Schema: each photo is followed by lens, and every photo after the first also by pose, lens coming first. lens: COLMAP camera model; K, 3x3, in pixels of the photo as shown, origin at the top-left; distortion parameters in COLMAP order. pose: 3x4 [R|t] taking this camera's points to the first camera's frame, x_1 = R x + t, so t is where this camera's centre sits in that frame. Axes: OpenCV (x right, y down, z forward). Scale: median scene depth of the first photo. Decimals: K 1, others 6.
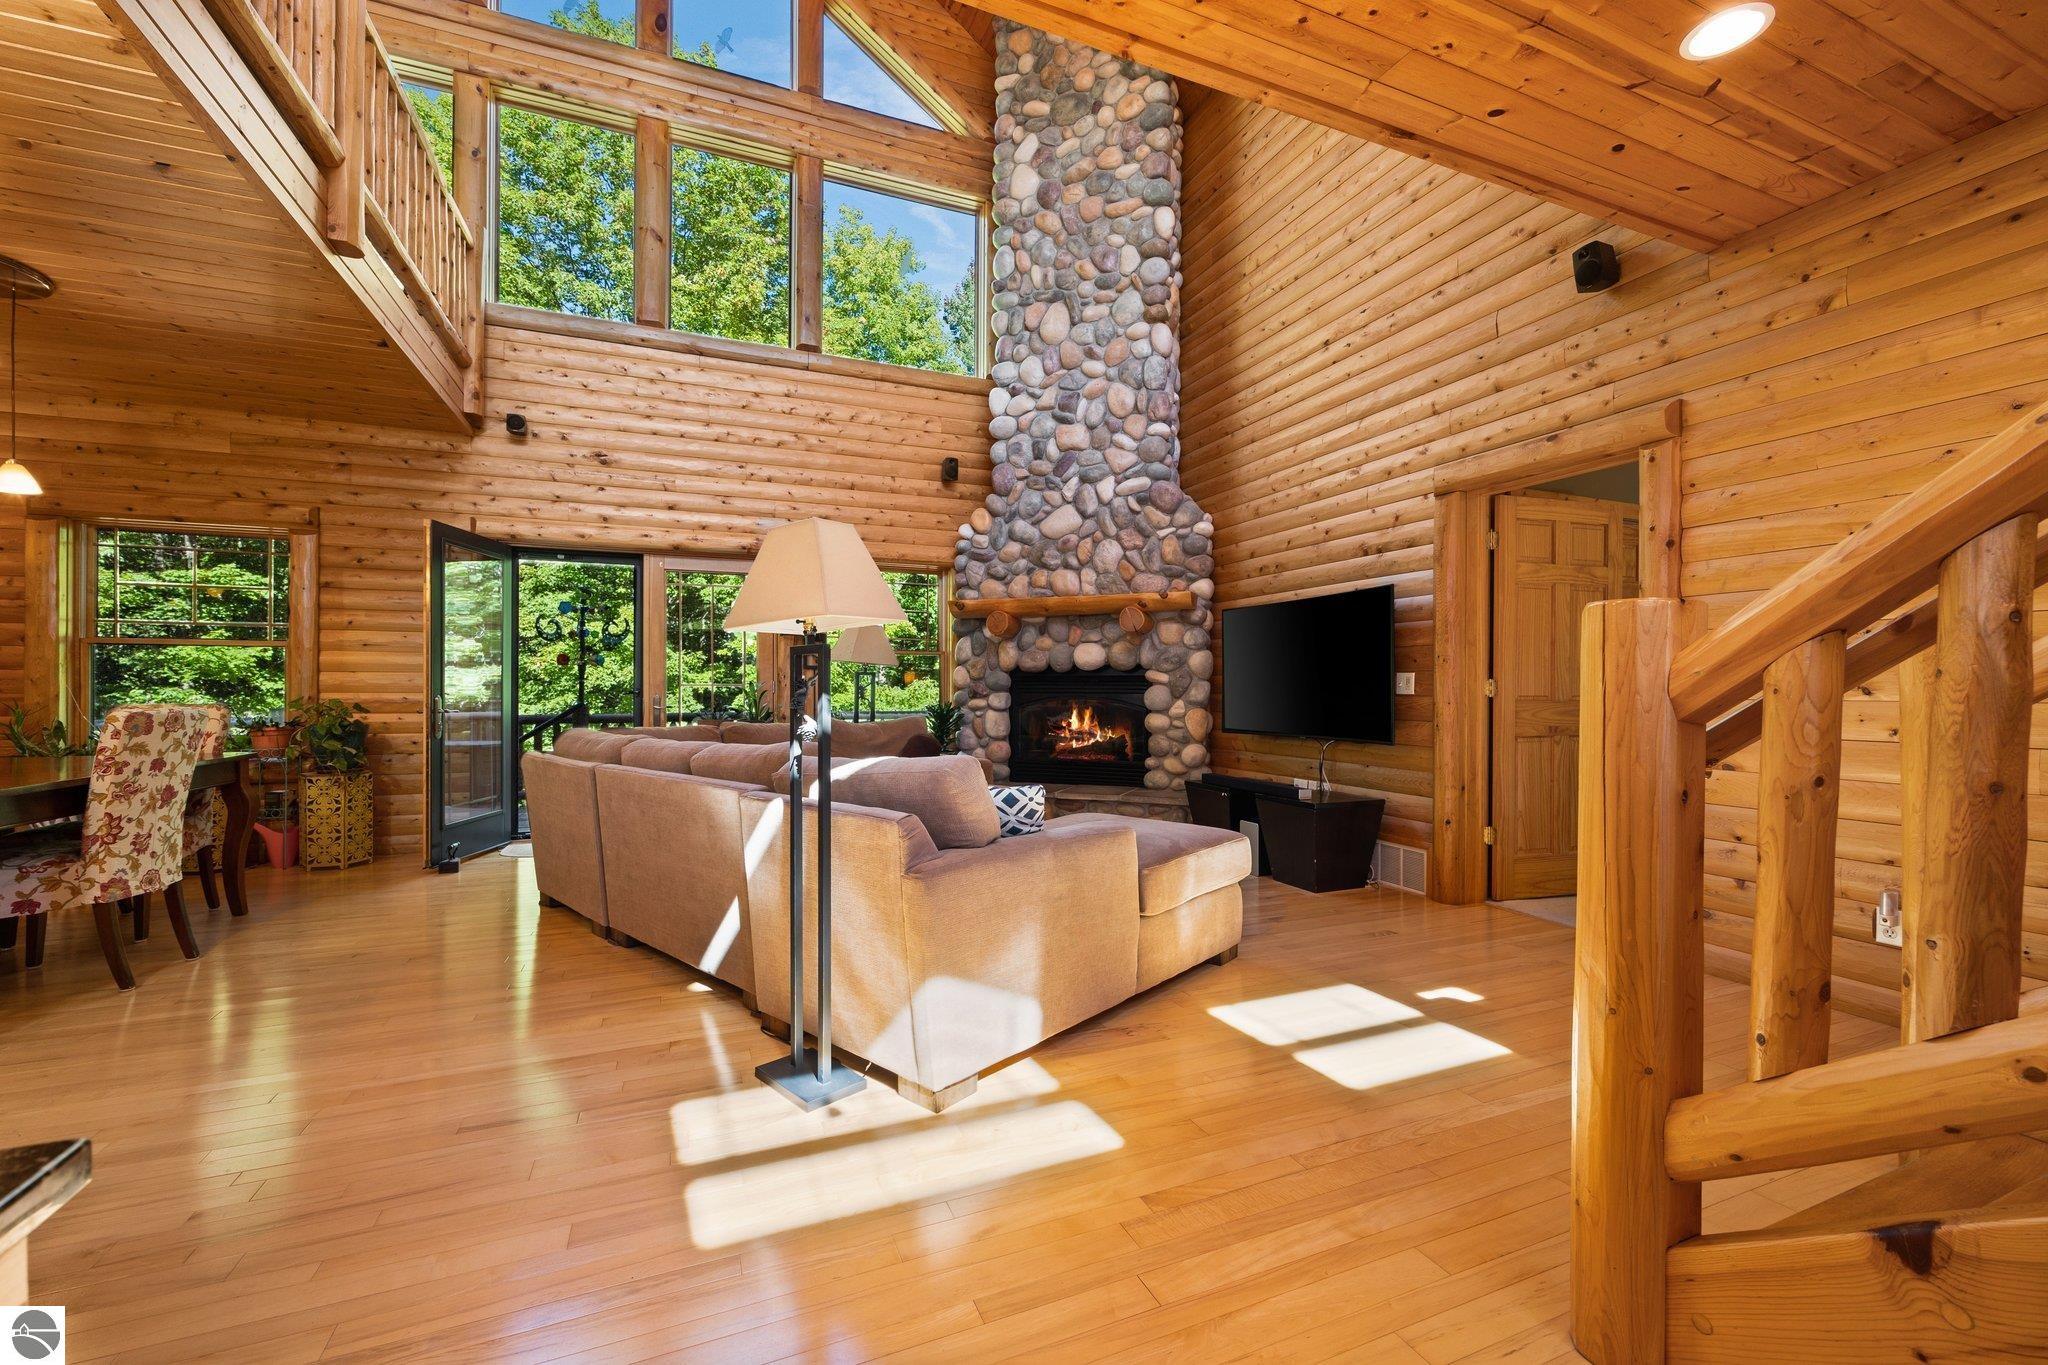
lens RADIAL K [[823.2, 0, 1021.7], [0, 823.2, 686.0], [0, 0, 1]] dist [-0.005840, -0.000317]
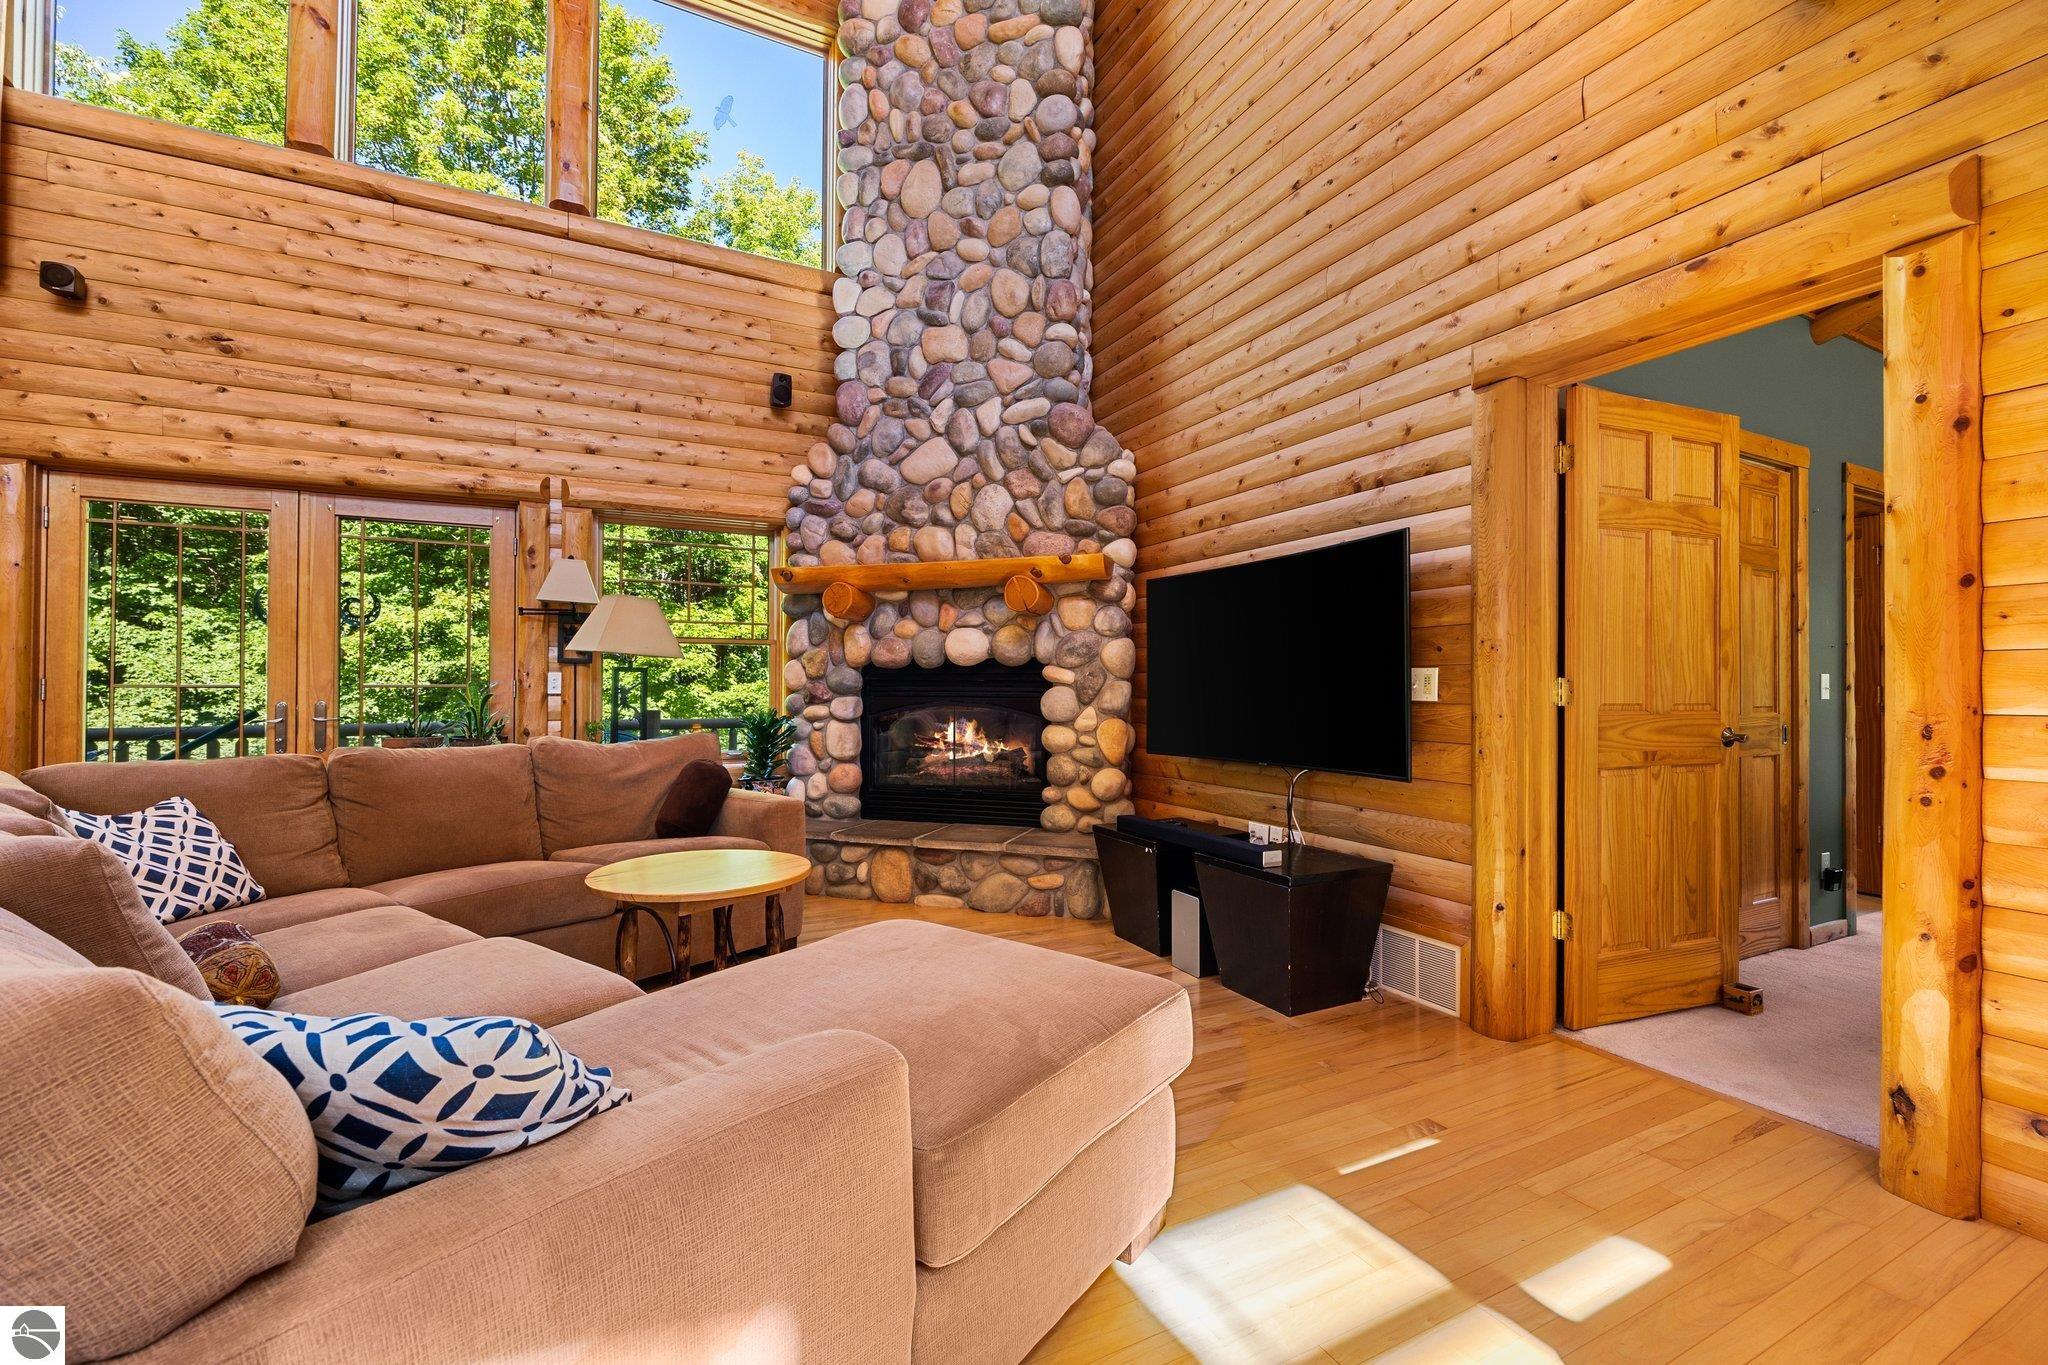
lens RADIAL K [[823.2, 0, 1016.9], [0, 823.2, 686.6], [0, 0, 1]] dist [-0.005840, -0.000317]
pose [[0.997379, 0.000226, 0.072349, 0.094318], [-0.000234, 1.000000, 0.000106, -0.001473], [-0.072349, -0.000123, 0.997379, 0.352442]]
